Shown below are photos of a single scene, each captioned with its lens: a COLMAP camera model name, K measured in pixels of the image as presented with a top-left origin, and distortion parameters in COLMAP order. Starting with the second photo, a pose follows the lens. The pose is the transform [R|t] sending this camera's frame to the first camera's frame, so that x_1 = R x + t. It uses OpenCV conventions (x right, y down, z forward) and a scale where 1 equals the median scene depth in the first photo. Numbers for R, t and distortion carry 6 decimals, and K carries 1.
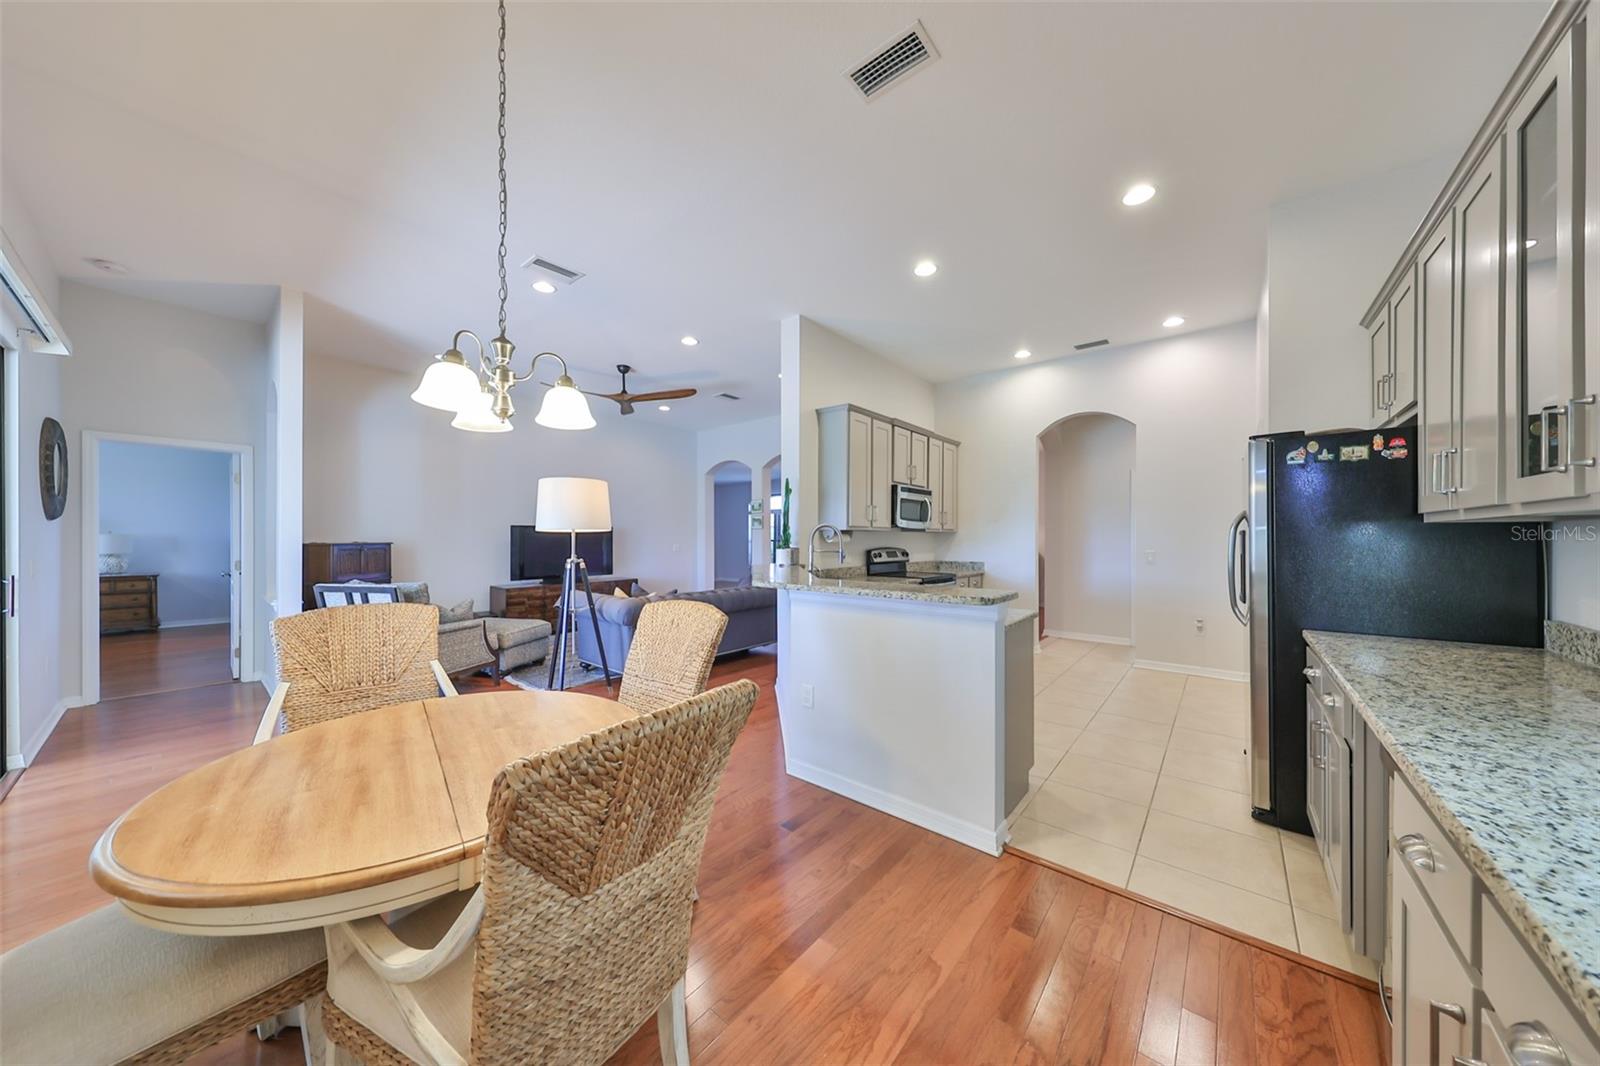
lens RADIAL K [[508.5, 0, 803.0], [0, 508.5, 536.9], [0, 0, 1]] dist [0.000546, 0.000044]
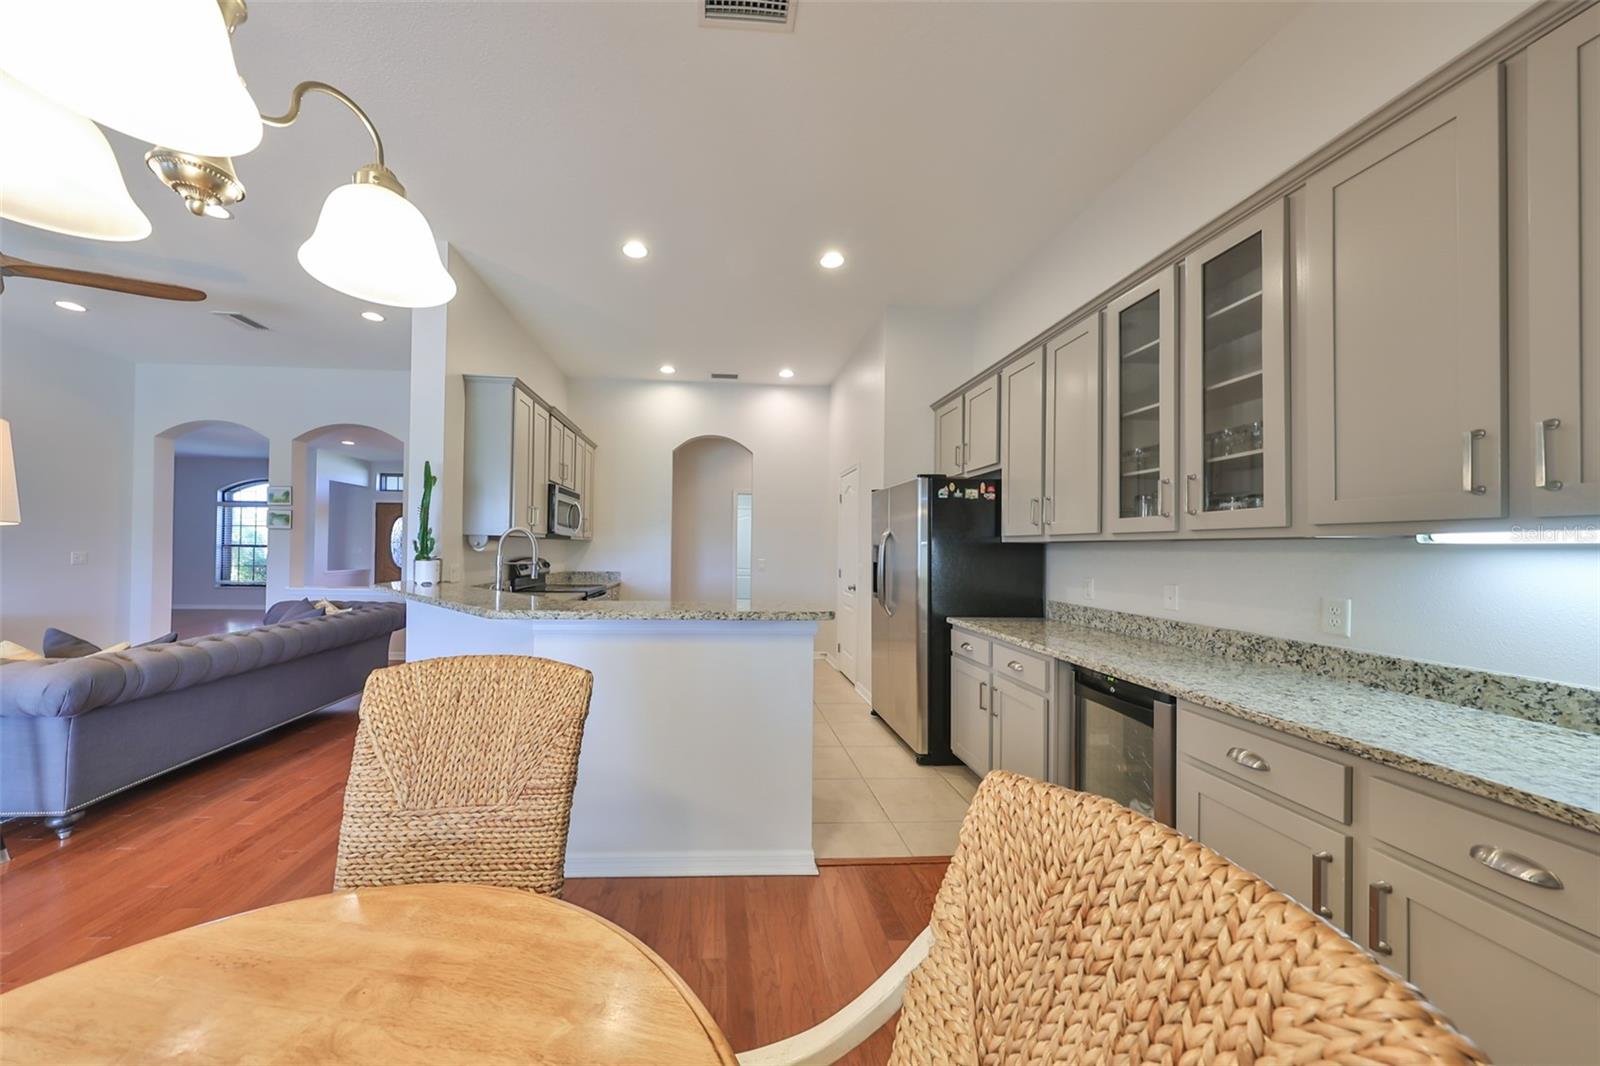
lens RADIAL K [[511.4, 0, 736.6], [0, 511.4, 539.8], [0, 0, 1]] dist [0.001953, 0.000022]
pose [[0.738642, 0.020221, 0.673794, -0.183633], [-0.013778, 0.999794, -0.014901, -0.000476], [-0.673957, 0.001723, 0.738769, 0.167211]]
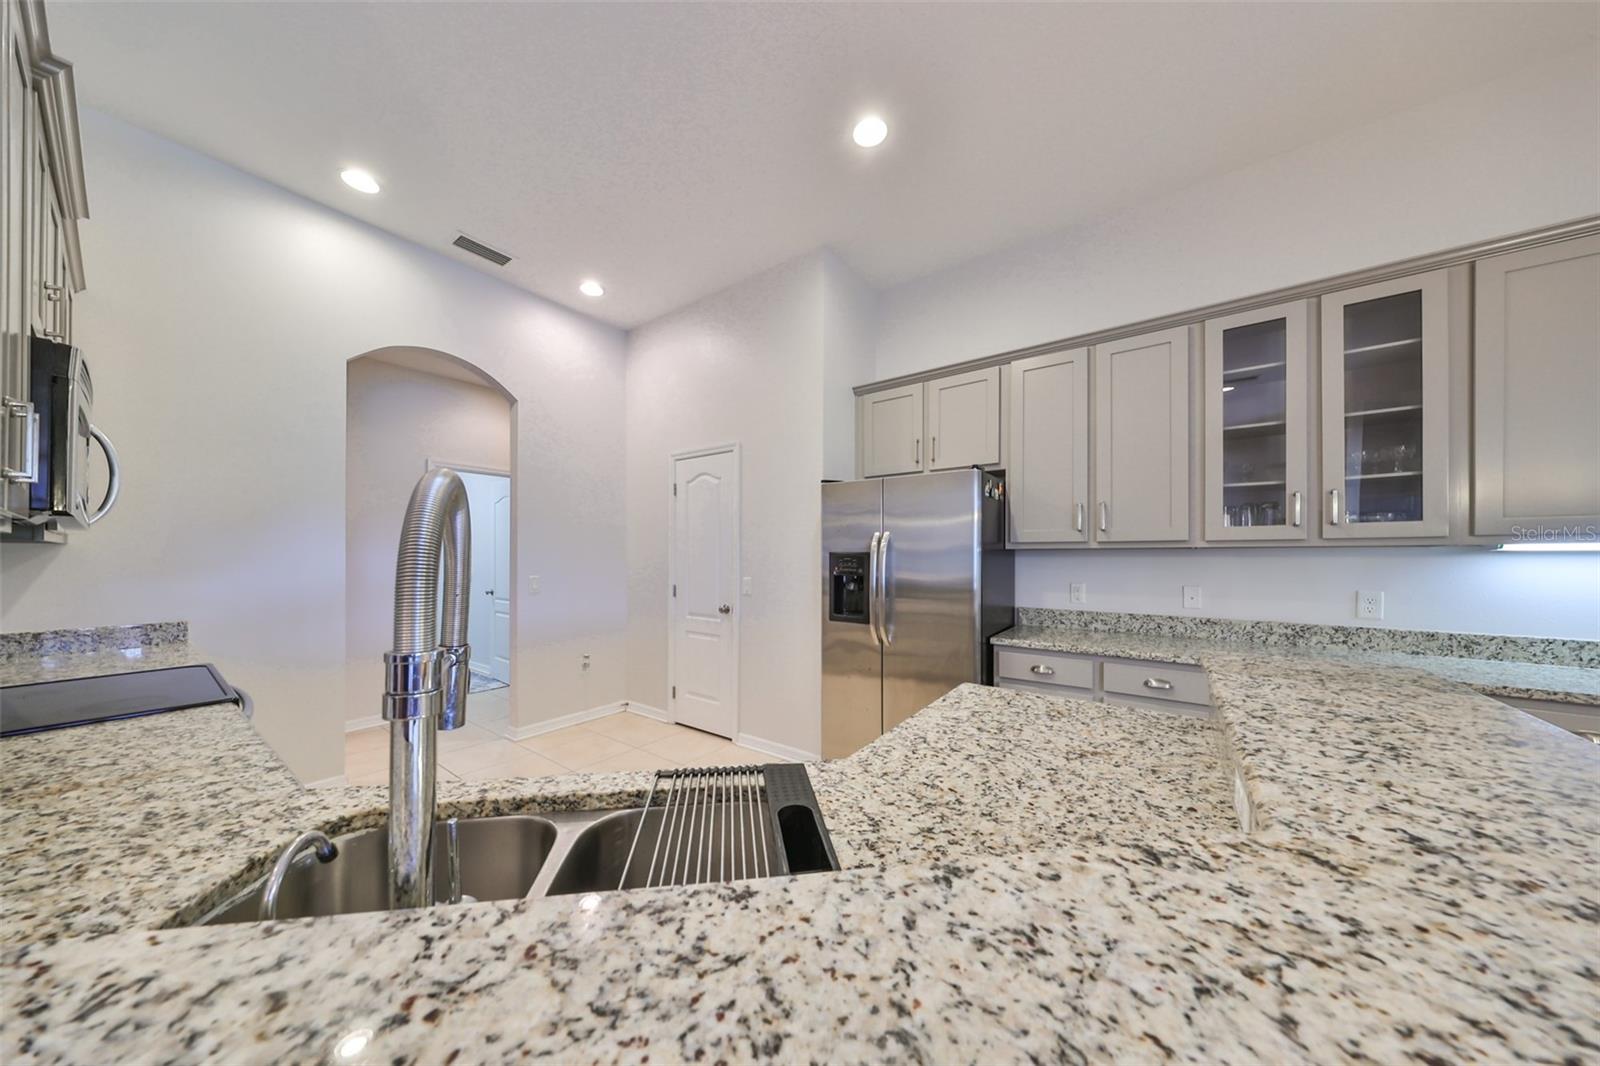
lens RADIAL K [[501.1, 0, 792.3], [0, 501.1, 554.1], [0, 0, 1]] dist [-0.001337, -0.000085]
pose [[-0.048220, 0.005834, 0.998820, -0.072907], [-0.002236, 0.999980, -0.005949, -0.001639], [-0.998834, -0.002520, -0.048206, 0.715292]]
